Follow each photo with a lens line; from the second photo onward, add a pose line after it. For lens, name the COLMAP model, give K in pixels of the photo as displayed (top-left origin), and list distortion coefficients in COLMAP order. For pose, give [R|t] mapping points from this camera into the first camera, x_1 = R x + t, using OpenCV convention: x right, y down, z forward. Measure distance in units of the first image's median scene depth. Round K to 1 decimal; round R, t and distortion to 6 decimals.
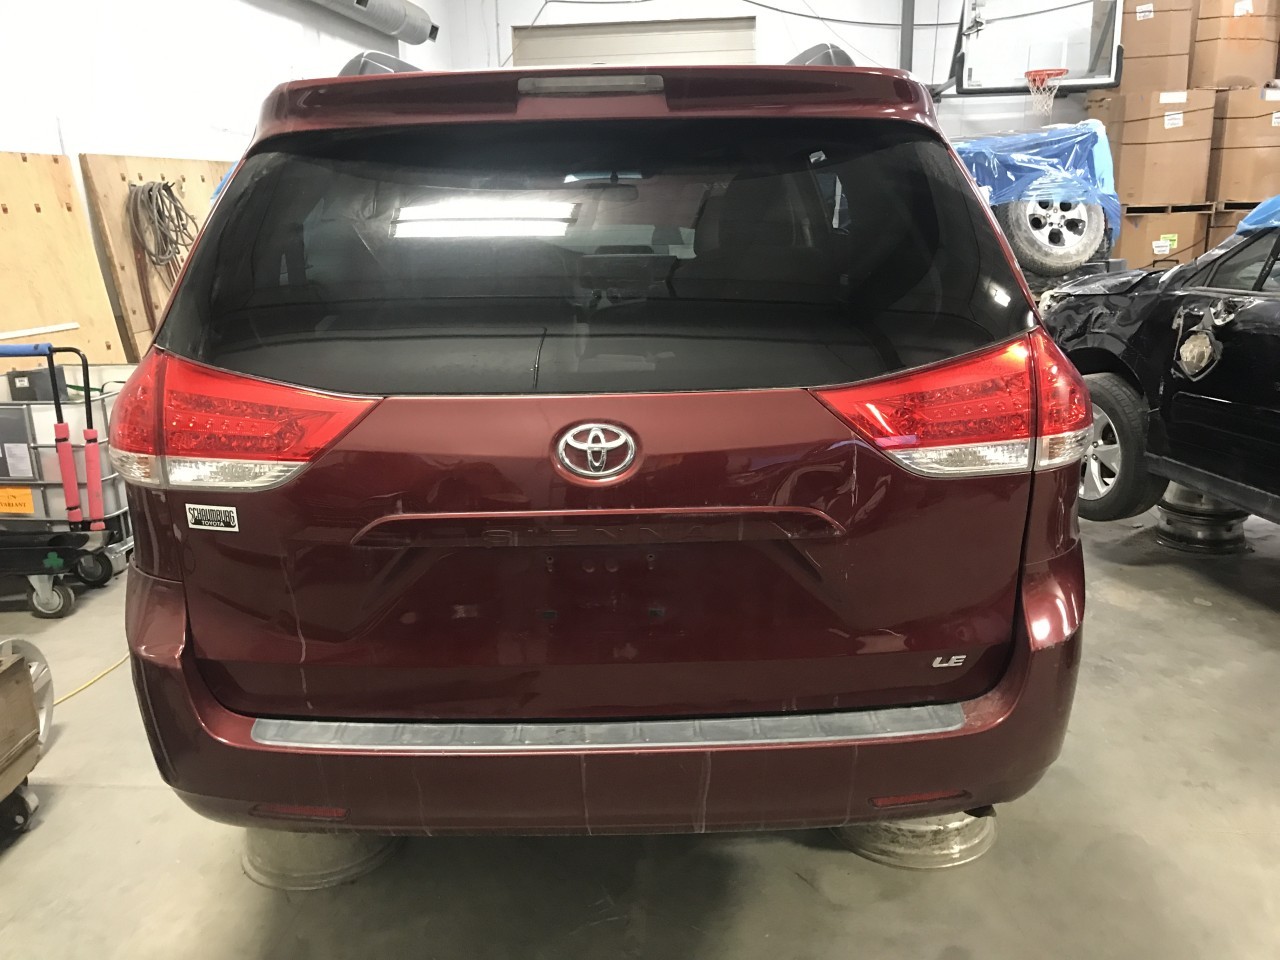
lens RADIAL K [[1040.7, 0, 644.9], [0, 1040.7, 471.0], [0, 0, 1]] dist [0.020766, -0.002282]
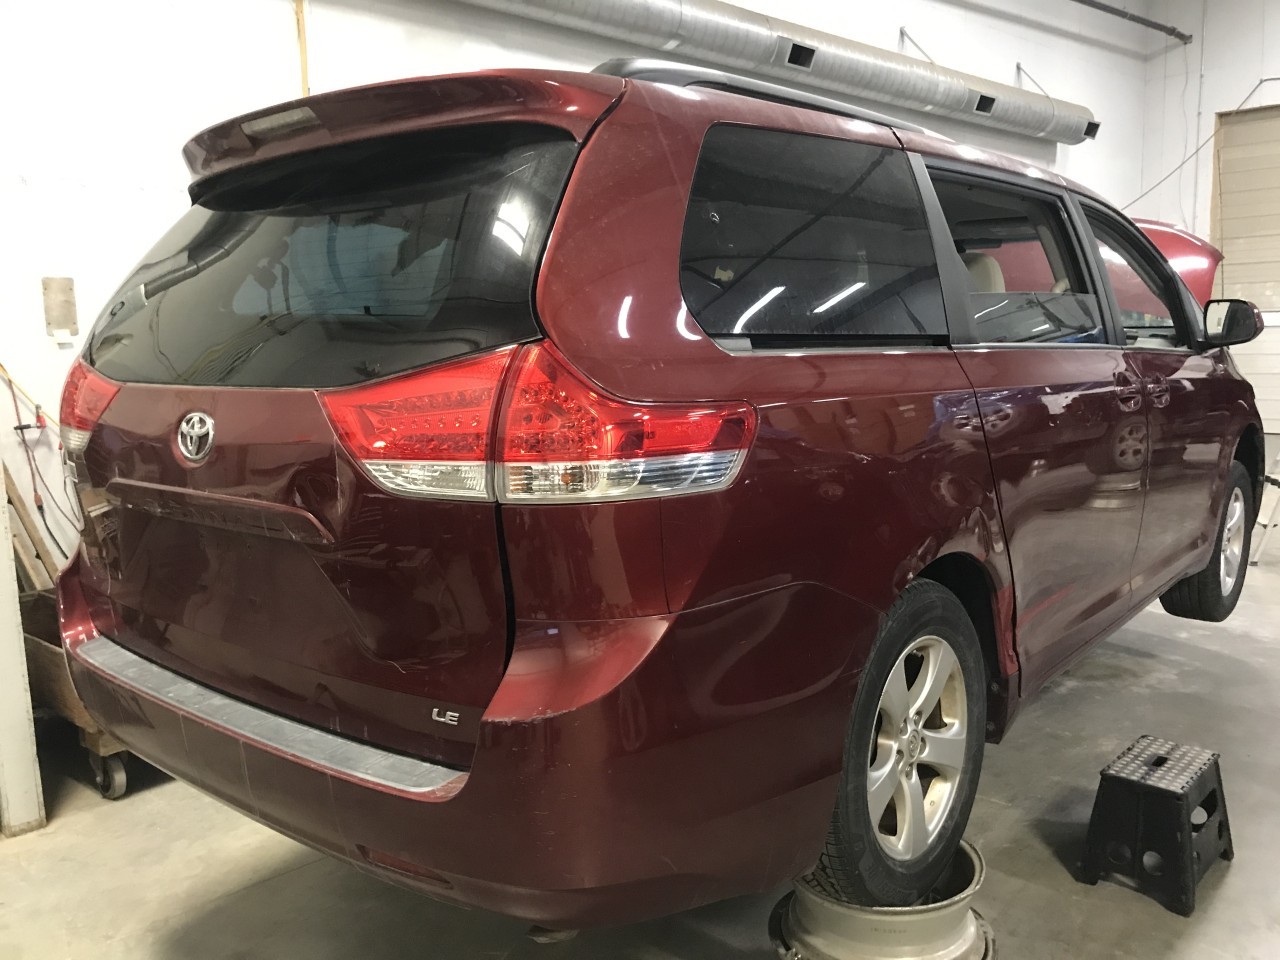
lens RADIAL K [[1067.2, 0, 640.0], [0, 1067.2, 480.0], [0, 0, 1]] dist [0.001439, -0.000971]
pose [[0.756750, 0.091677, -0.647244, 1.028820], [-0.159863, 0.986008, -0.047250, 0.004364], [0.633856, 0.139227, 0.760817, 0.421805]]
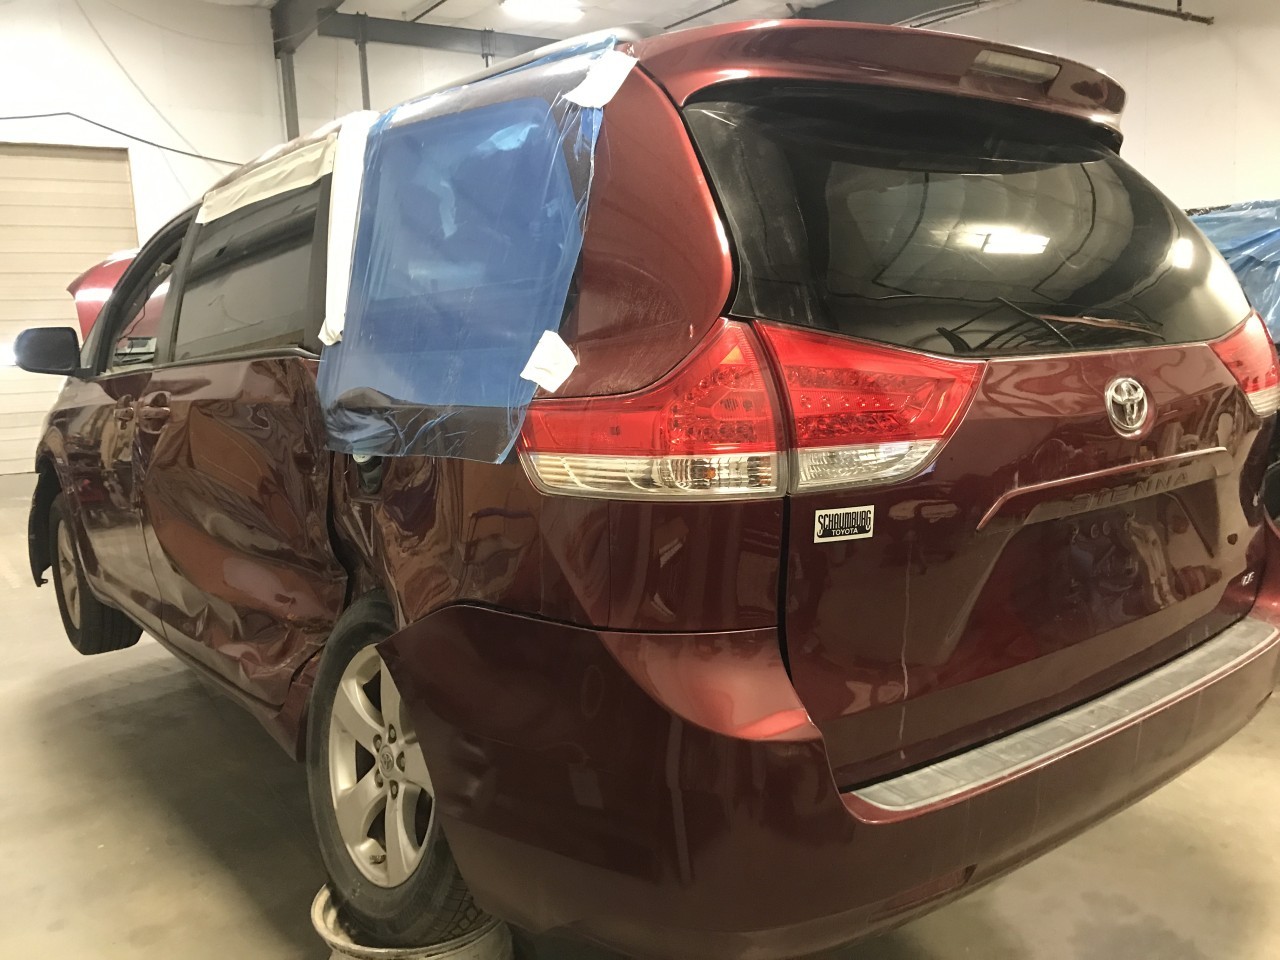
lens RADIAL K [[1045.9, 0, 640.0], [0, 1045.9, 480.0], [0, 0, 1]] dist [0.005214, 0.005749]
pose [[0.804216, -0.096586, 0.586436, -0.985279], [0.175863, 0.981194, -0.079569, 0.047528], [-0.567722, 0.167124, 0.806078, 0.452323]]
